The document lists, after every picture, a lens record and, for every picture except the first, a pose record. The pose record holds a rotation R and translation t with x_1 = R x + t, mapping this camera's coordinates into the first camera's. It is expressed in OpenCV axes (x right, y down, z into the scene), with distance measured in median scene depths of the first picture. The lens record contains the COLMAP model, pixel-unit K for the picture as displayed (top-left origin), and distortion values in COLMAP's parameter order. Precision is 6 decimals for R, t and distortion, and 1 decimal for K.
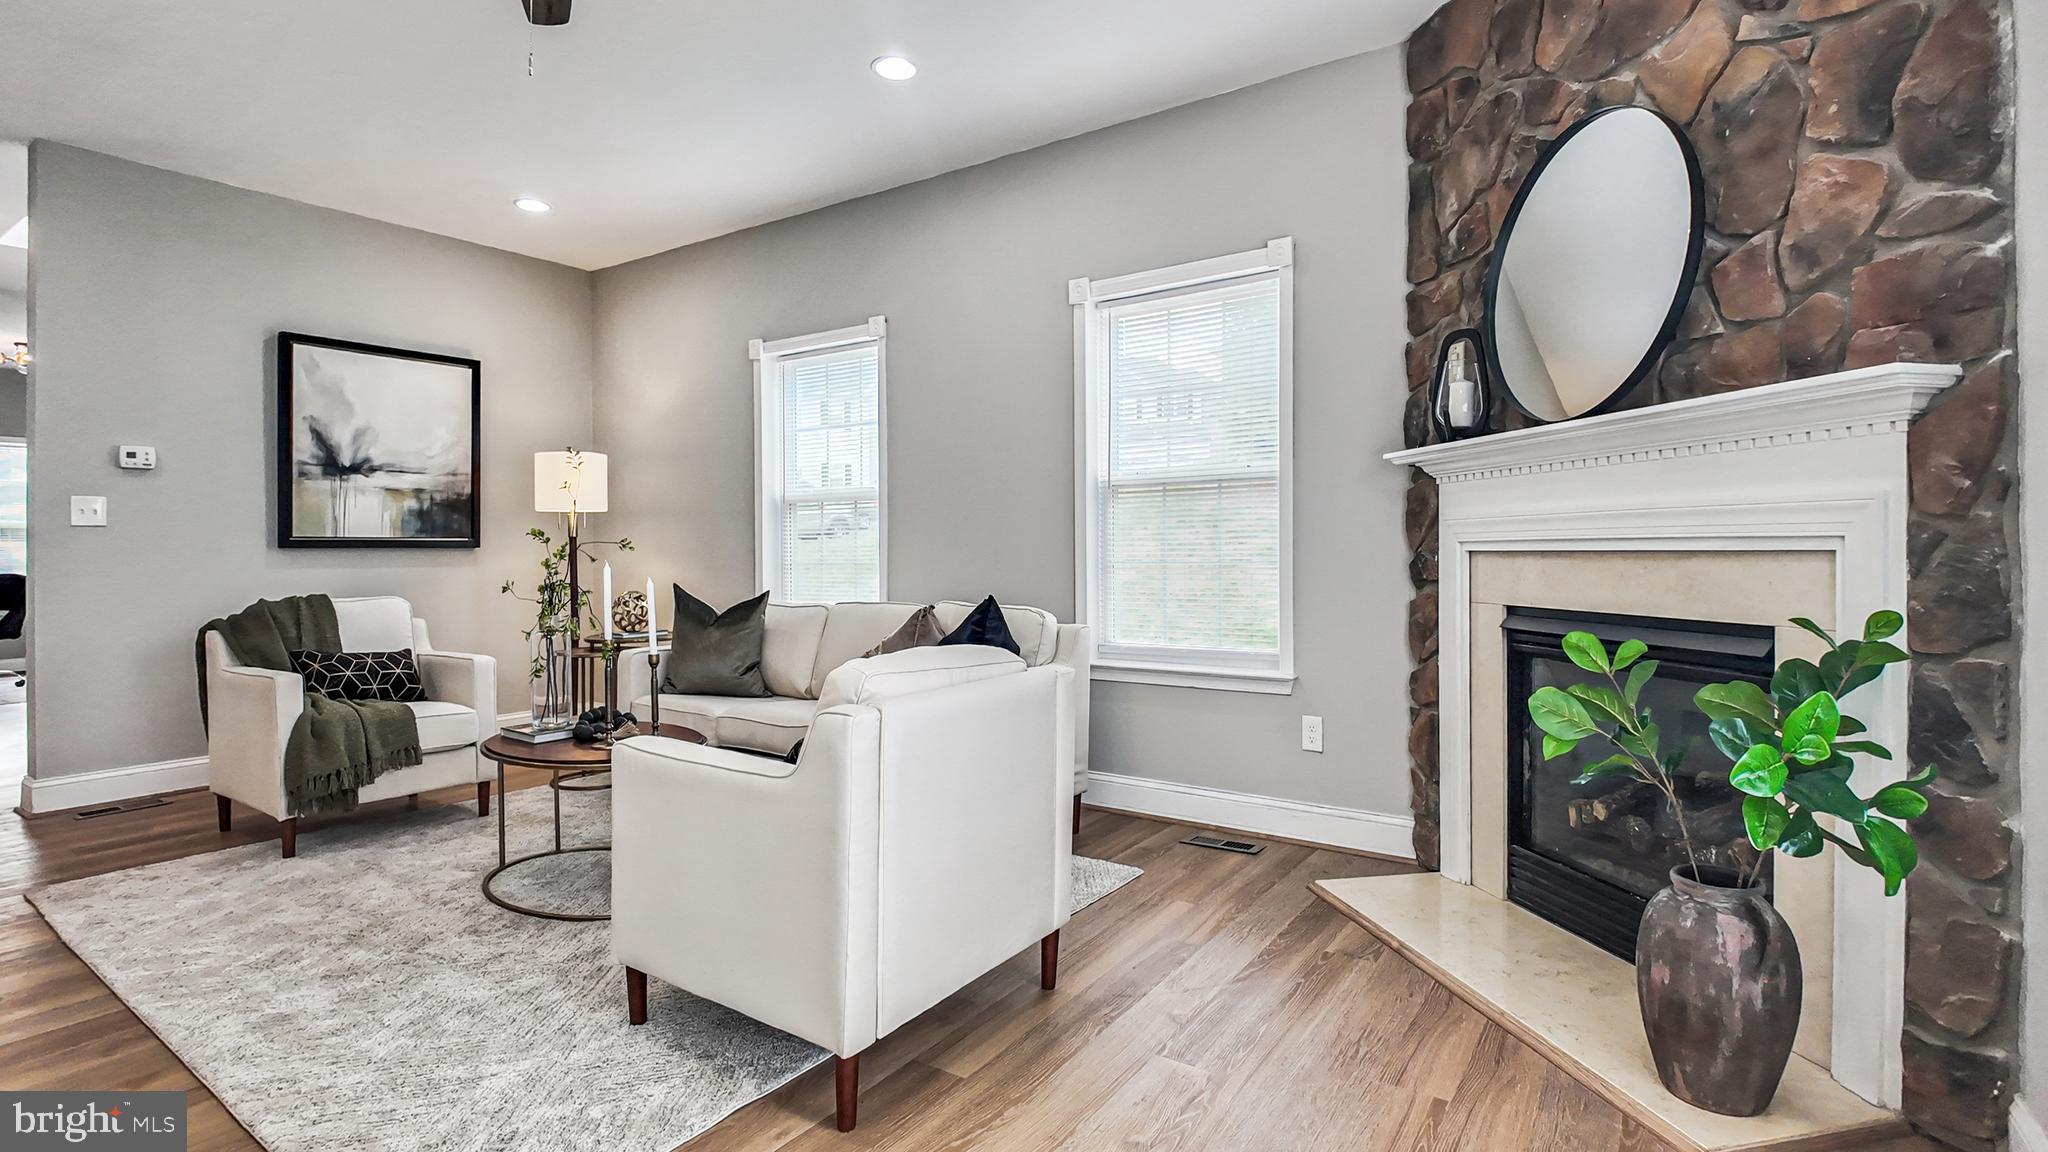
lens RADIAL K [[960.5, 0, 1032.0], [0, 960.5, 550.1], [0, 0, 1]] dist [0.034270, -0.029810]
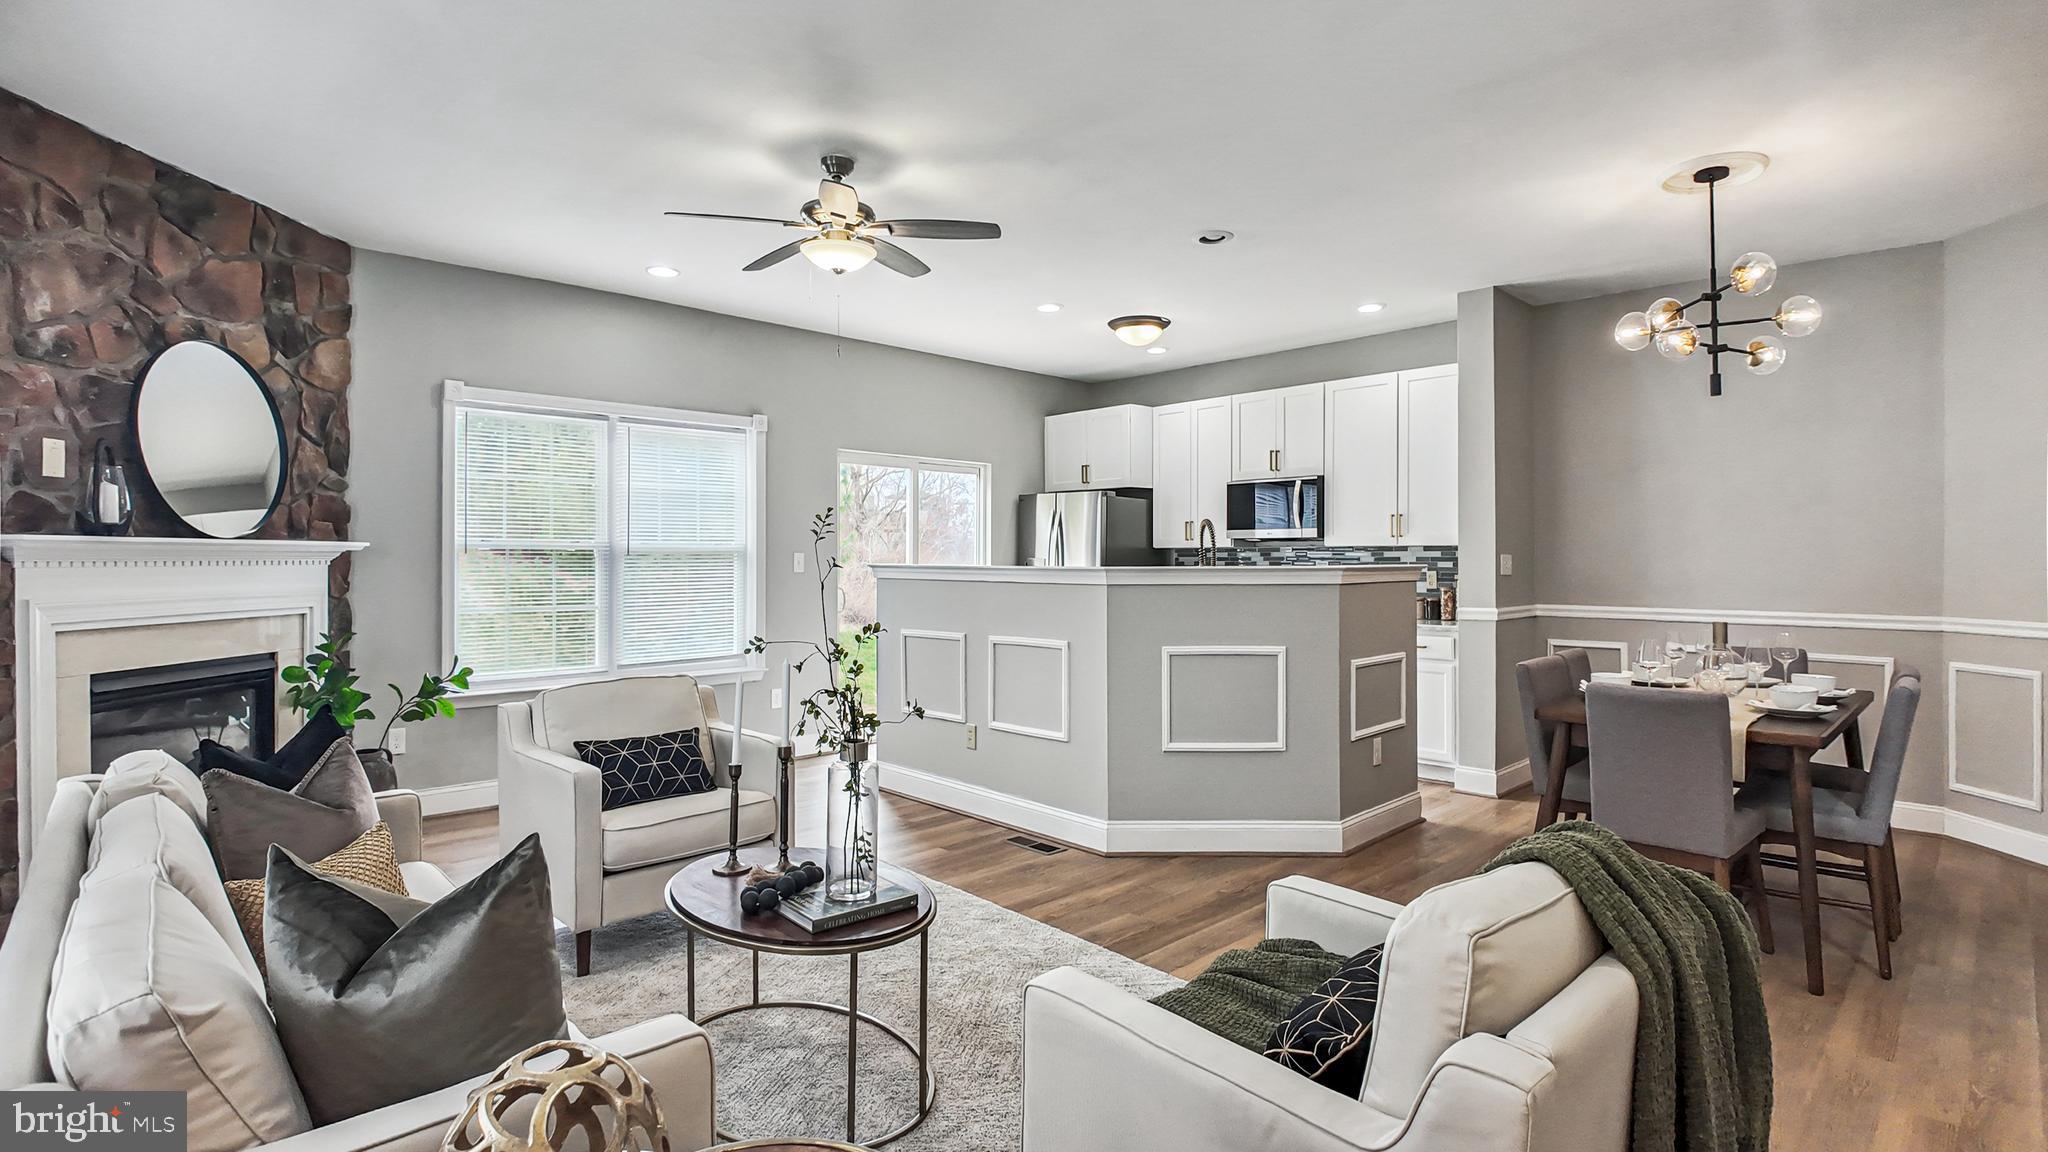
lens RADIAL K [[979.5, 0, 1034.6], [0, 979.5, 550.9], [0, 0, 1]] dist [0.030439, -0.021437]
pose [[-0.980039, 0.007974, 0.198647, -0.757032], [0.006744, 0.999954, -0.006871, -0.068448], [-0.198692, -0.005394, -0.980047, 1.677508]]
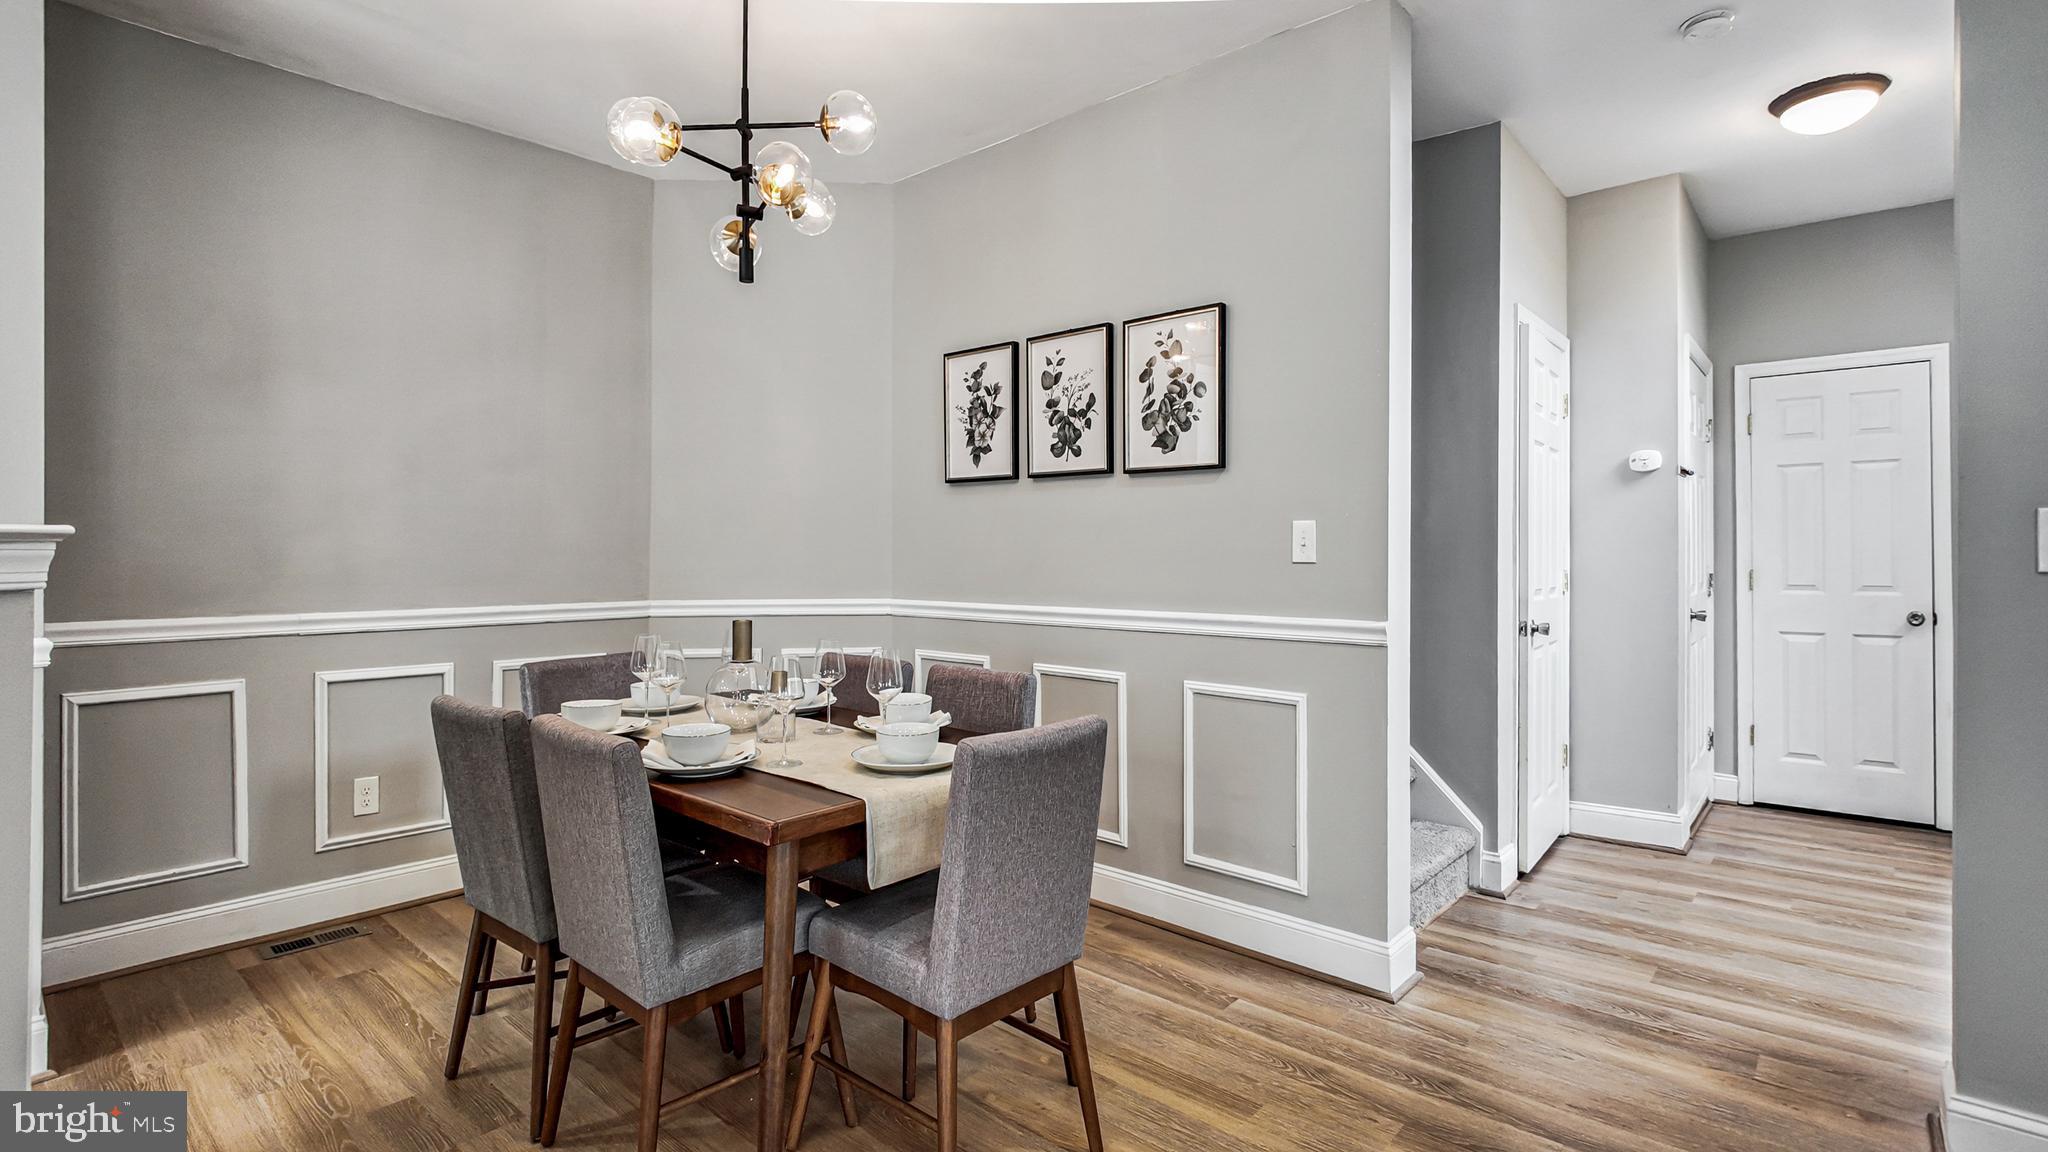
lens RADIAL K [[939.3, 0, 994.0], [0, 939.3, 562.5], [0, 0, 1]] dist [0.077418, -0.083196]
pose [[-0.136073, 0.015854, -0.990572, -0.595933], [-0.002088, 0.999865, 0.016290, -0.046187], [0.990697, 0.004285, -0.136022, 0.666923]]
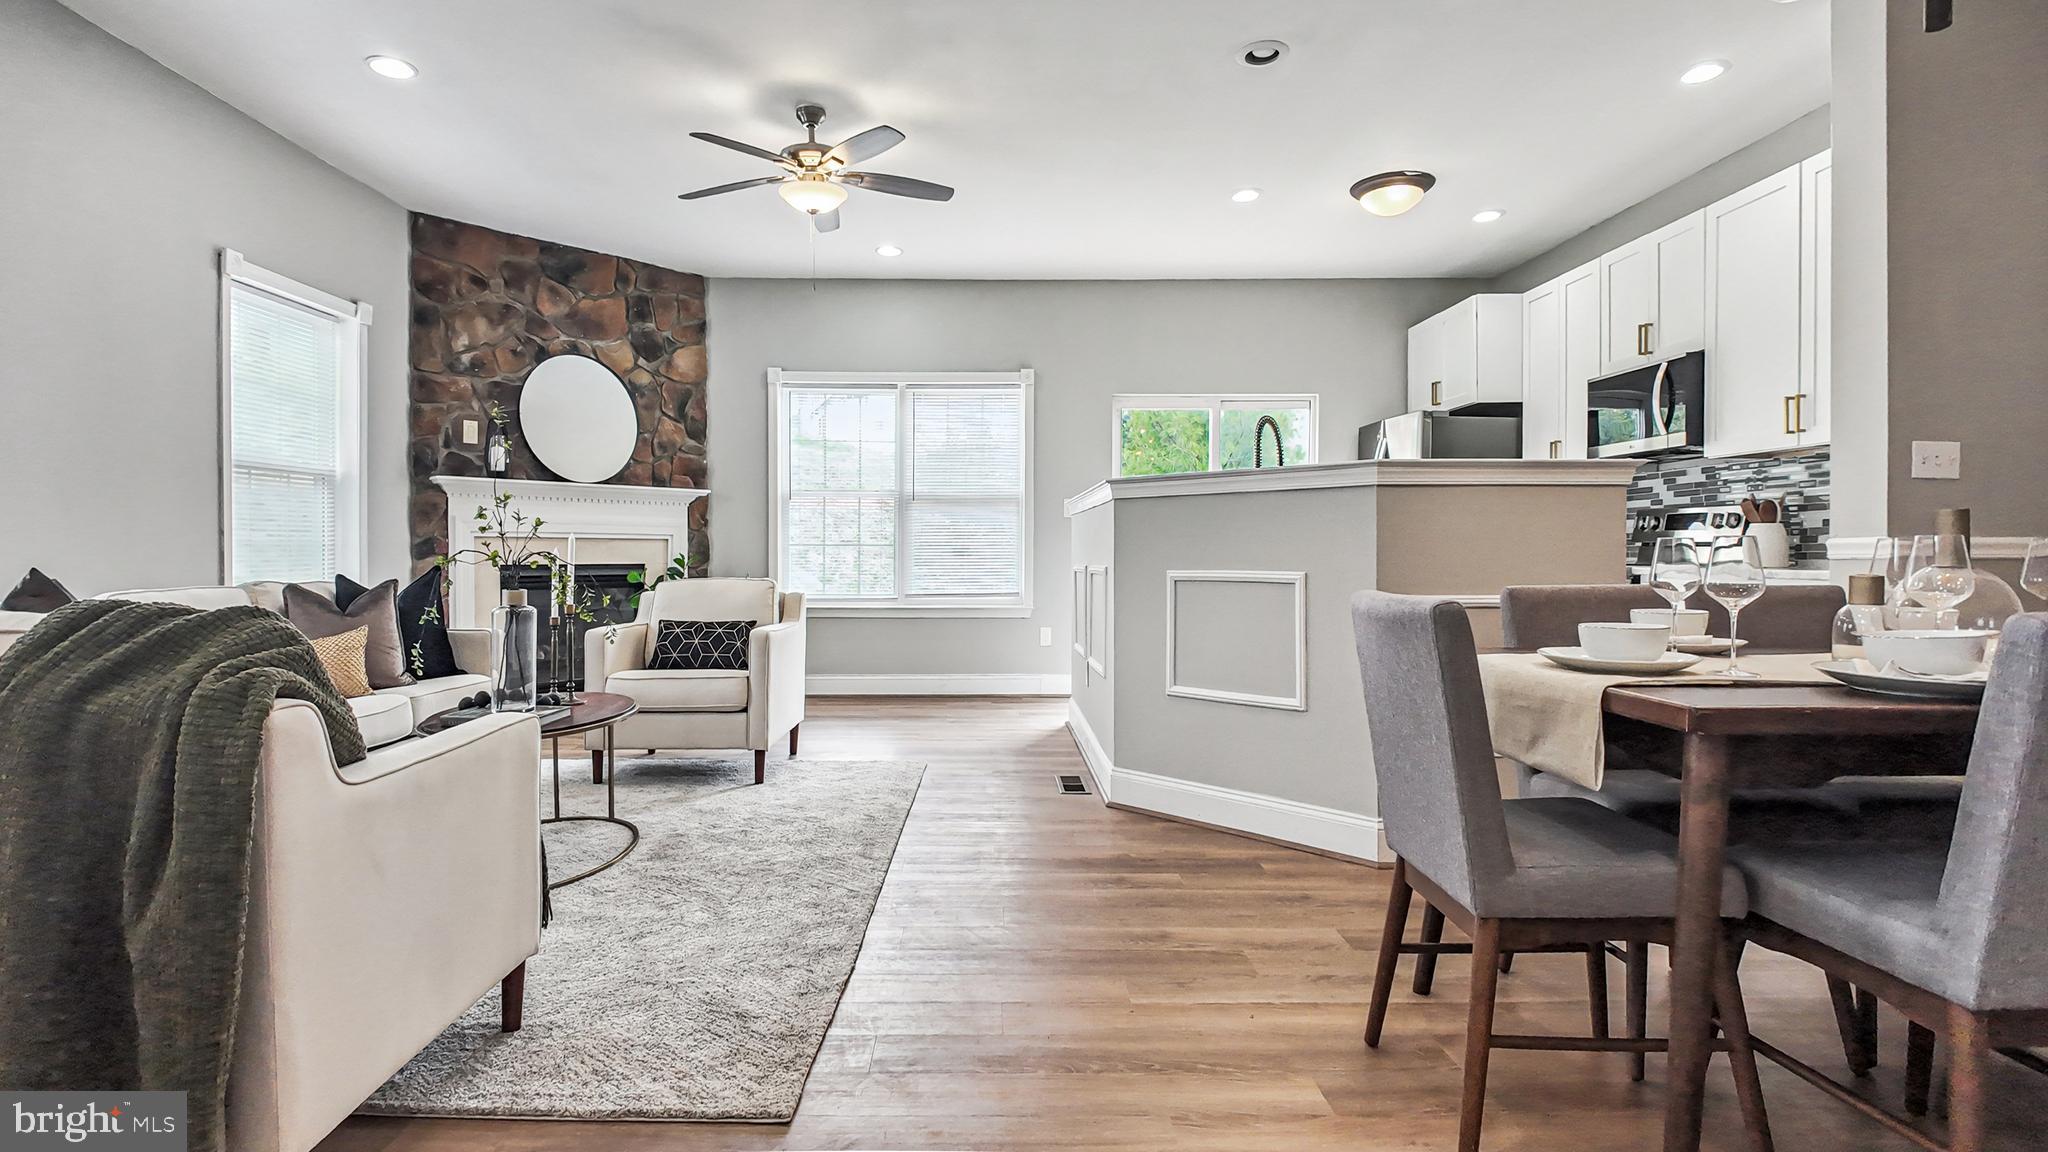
lens RADIAL K [[973.8, 0, 1019.0], [0, 973.8, 570.7], [0, 0, 1]] dist [0.030488, -0.031551]
pose [[-0.580420, -0.008409, 0.814274, -1.466606], [0.004640, 0.999896, 0.013633, 0.038544], [-0.814304, 0.011691, -0.580321, 1.112632]]
